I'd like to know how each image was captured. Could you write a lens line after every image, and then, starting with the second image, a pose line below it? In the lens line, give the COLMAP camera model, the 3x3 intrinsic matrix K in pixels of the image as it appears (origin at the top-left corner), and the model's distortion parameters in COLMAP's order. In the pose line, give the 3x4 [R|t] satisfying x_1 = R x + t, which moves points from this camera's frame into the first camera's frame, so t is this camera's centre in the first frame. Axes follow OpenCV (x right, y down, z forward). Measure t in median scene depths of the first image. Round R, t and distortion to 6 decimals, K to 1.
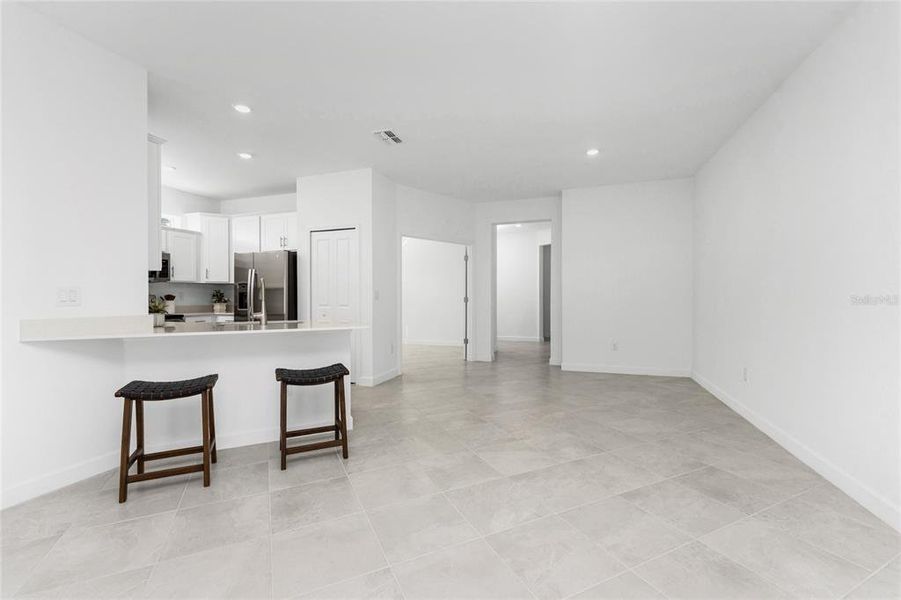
lens RADIAL K [[381.3, 0, 443.9], [0, 381.3, 298.7], [0, 0, 1]] dist [0.001941, 0.000153]
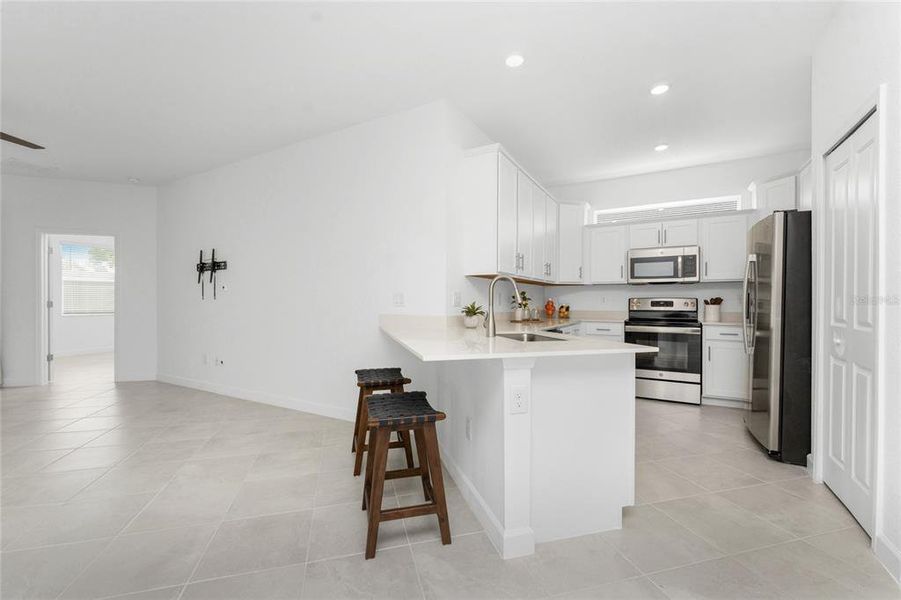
lens RADIAL K [[381.3, 0, 451.6], [0, 381.3, 303.0], [0, 0, 1]] dist [0.001593, 0.000191]
pose [[-0.159405, 0.007566, -0.987184, 0.166663], [-0.005103, 0.999951, 0.008488, -0.003138], [0.987200, 0.006391, -0.159359, 0.608271]]
